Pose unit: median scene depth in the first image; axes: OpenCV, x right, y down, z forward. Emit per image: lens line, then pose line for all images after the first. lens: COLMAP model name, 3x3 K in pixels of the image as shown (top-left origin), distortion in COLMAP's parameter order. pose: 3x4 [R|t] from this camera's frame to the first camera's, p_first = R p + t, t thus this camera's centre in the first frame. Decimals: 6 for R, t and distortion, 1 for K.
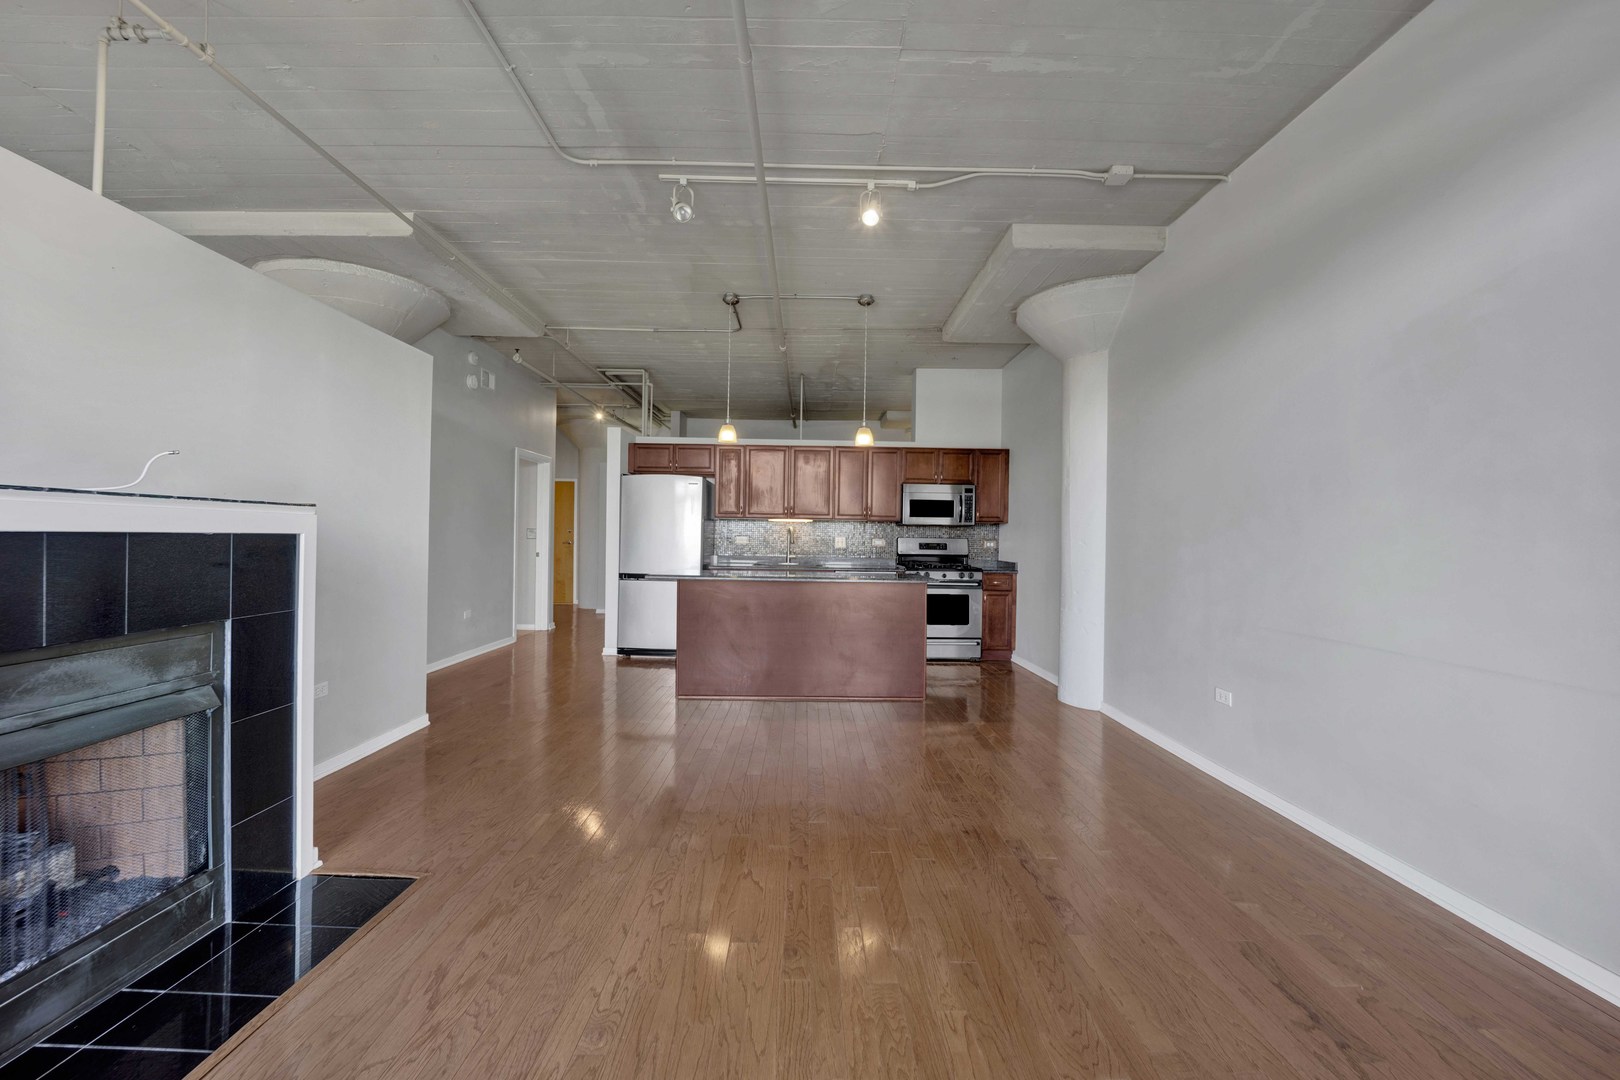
lens RADIAL K [[669.1, 0, 809.3], [0, 669.1, 543.4], [0, 0, 1]] dist [-0.020709, 0.000192]
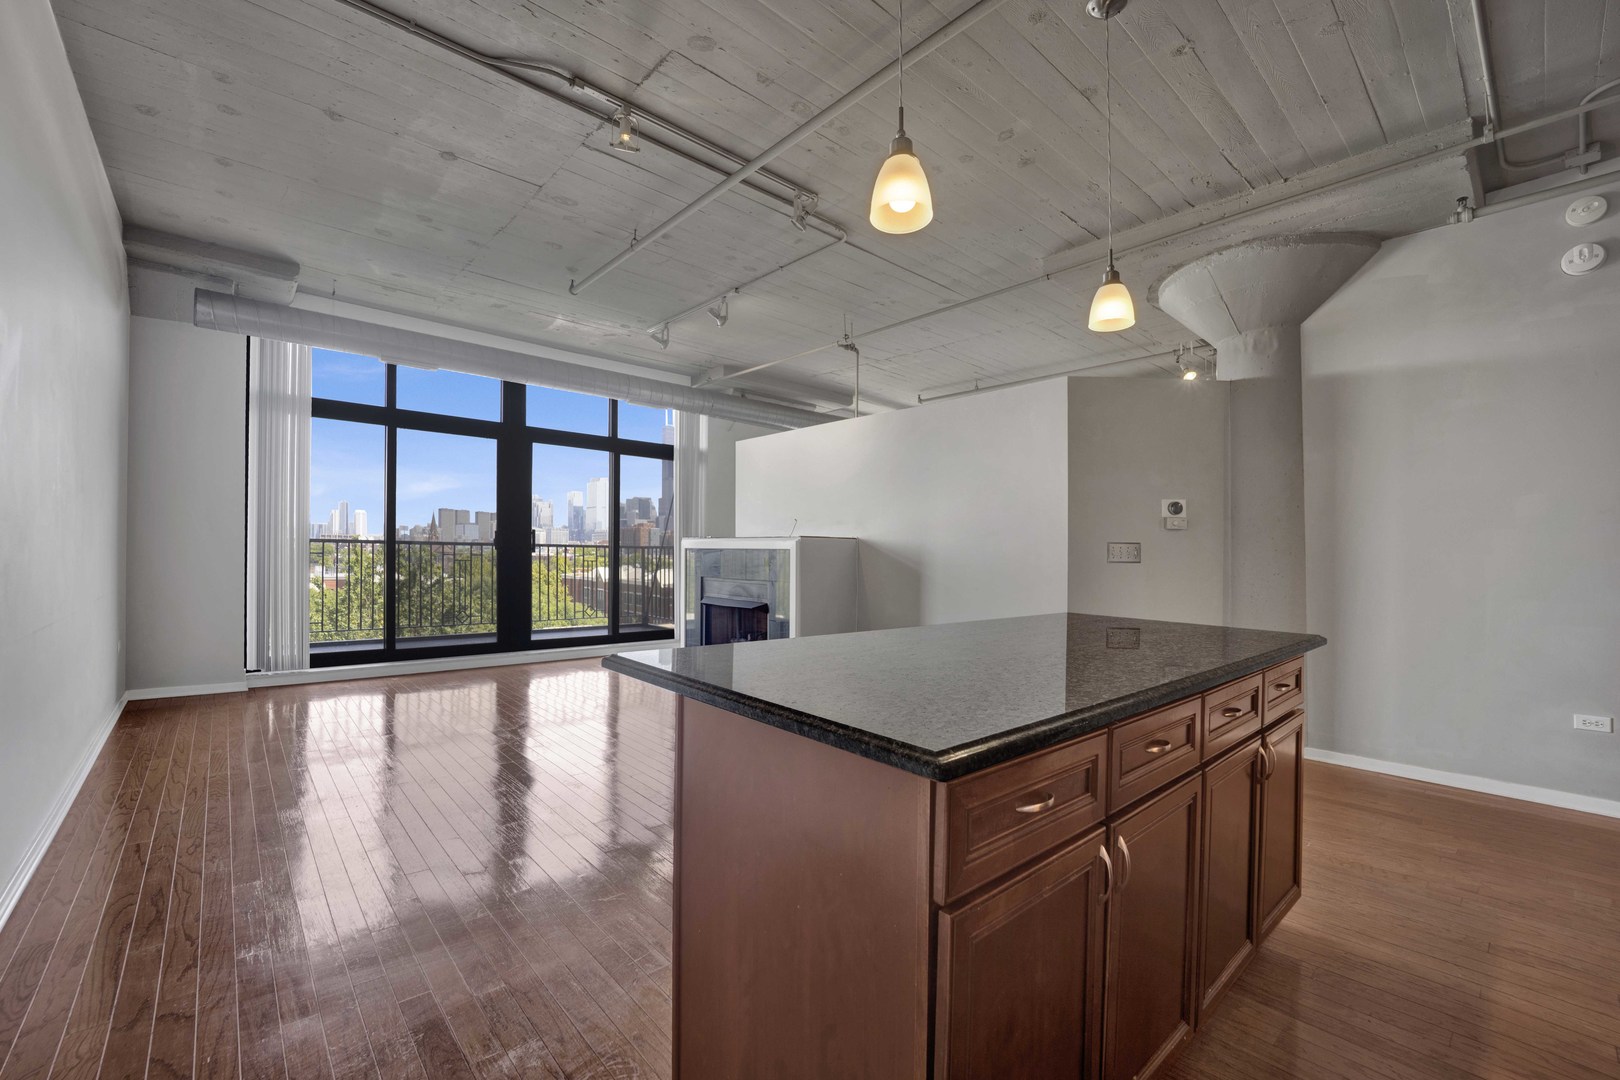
lens RADIAL K [[669.1, 0, 819.8], [0, 669.1, 556.9], [0, 0, 1]] dist [-0.020709, 0.000192]
pose [[-0.736748, -0.031770, -0.675420, 0.233929], [-0.035519, 0.999335, -0.008262, 0.006935], [0.675234, 0.017904, -0.737387, 0.933717]]
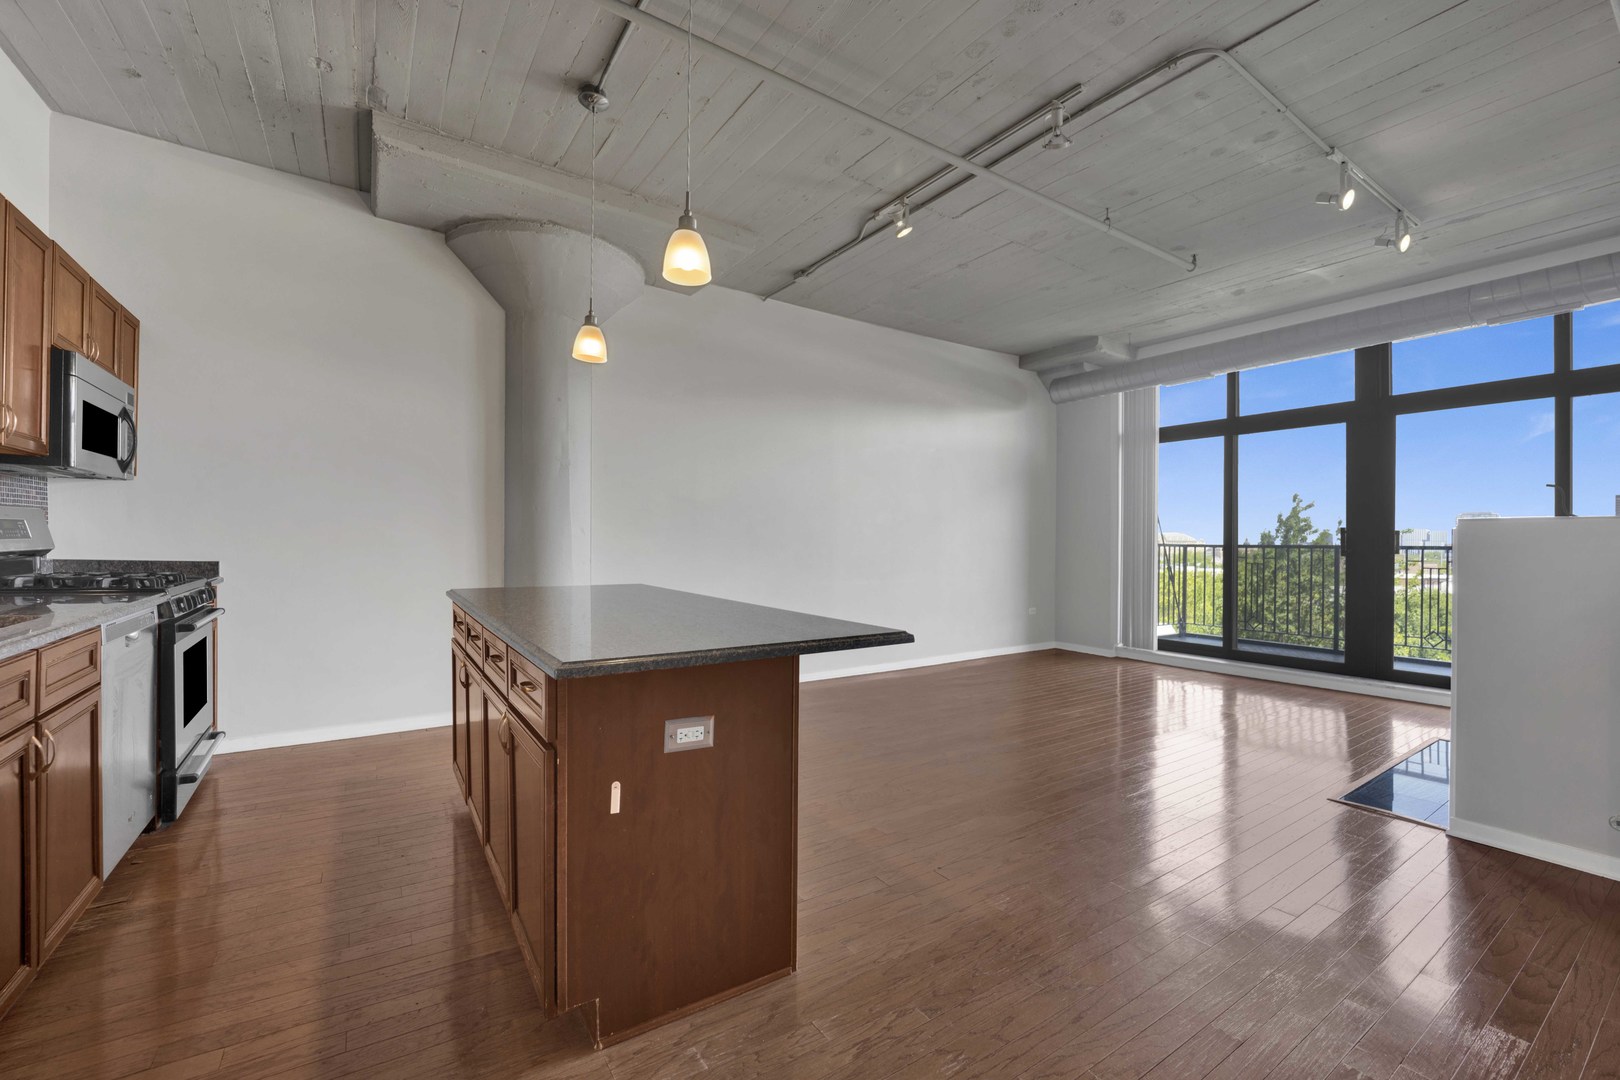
lens RADIAL K [[669.1, 0, 797.4], [0, 669.1, 563.3], [0, 0, 1]] dist [-0.020709, 0.000192]
pose [[-0.538896, -0.054453, 0.840610, -0.375030], [-0.023887, 0.998495, 0.049367, -0.005817], [-0.842033, 0.006524, -0.539386, 0.902708]]
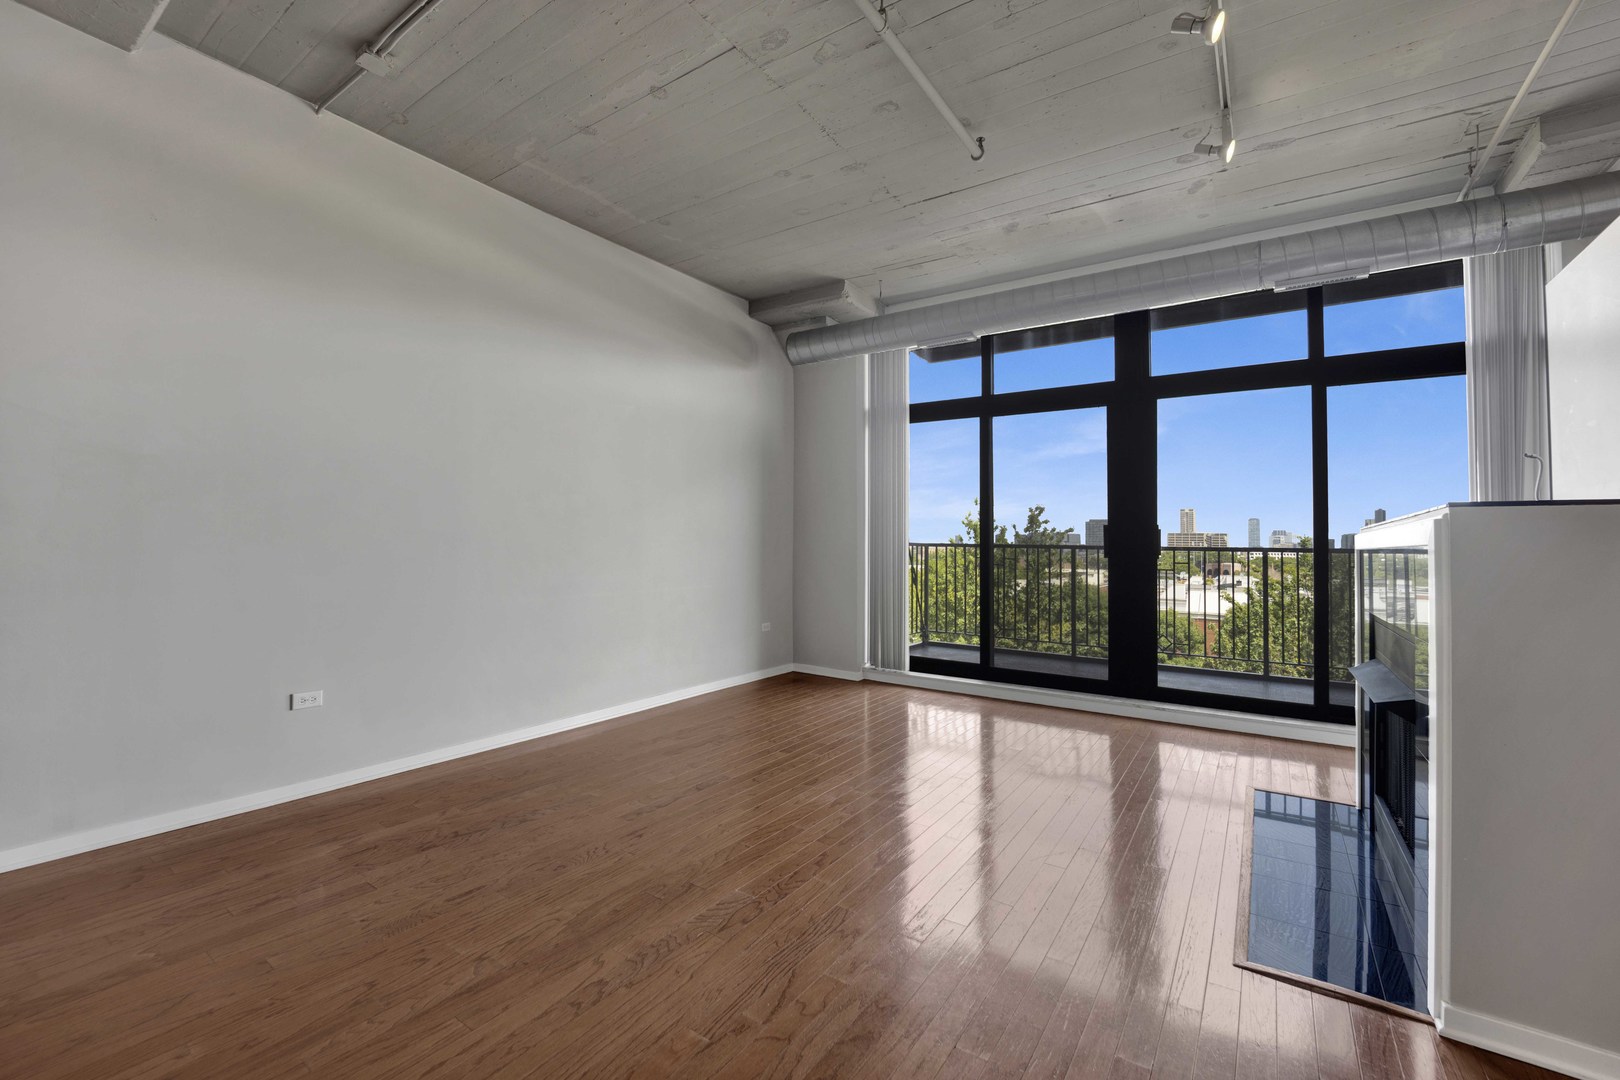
lens RADIAL K [[669.1, 0, 802.1], [0, 669.1, 545.3], [0, 0, 1]] dist [-0.020709, 0.000192]
pose [[-0.819159, -0.037423, 0.572344, -0.202595], [-0.035460, 0.999265, 0.014585, -0.003258], [-0.572469, -0.008348, -0.819884, 0.680327]]
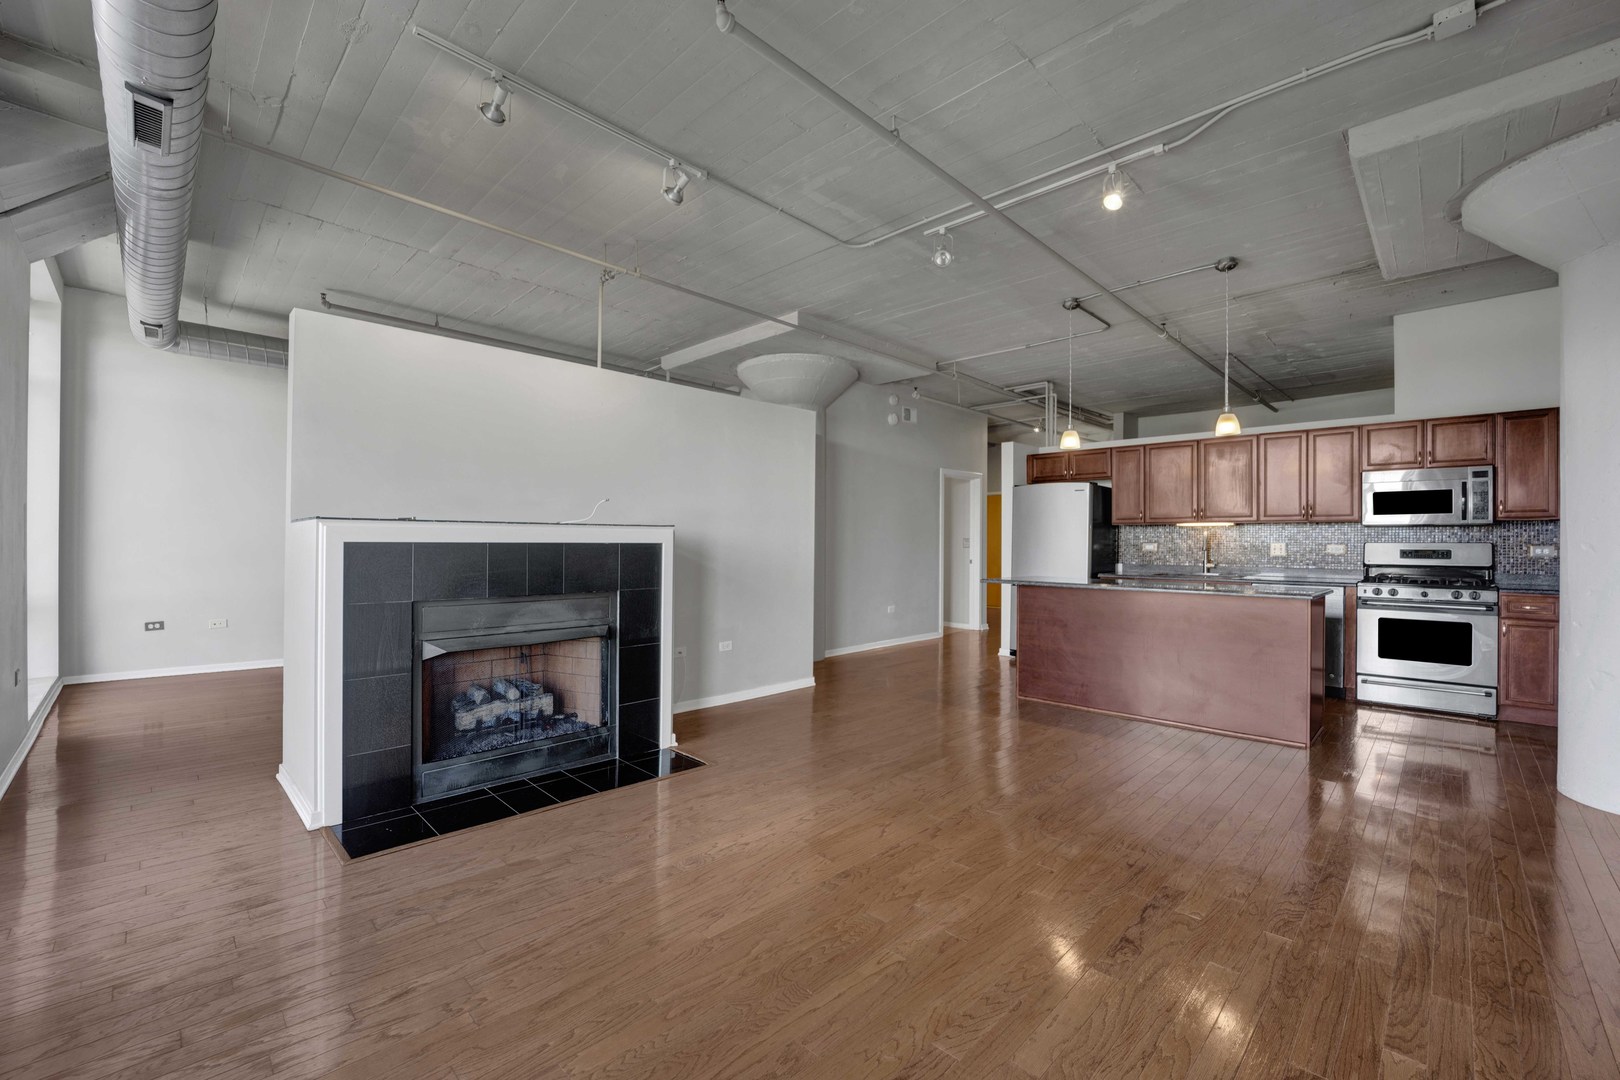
lens RADIAL K [[669.1, 0, 804.2], [0, 669.1, 544.3], [0, 0, 1]] dist [-0.020709, 0.000192]
pose [[0.703332, -0.009590, -0.710797, 0.236999], [-0.000140, 0.999907, -0.013629, 0.003818], [0.710861, 0.009685, 0.703265, 0.018838]]
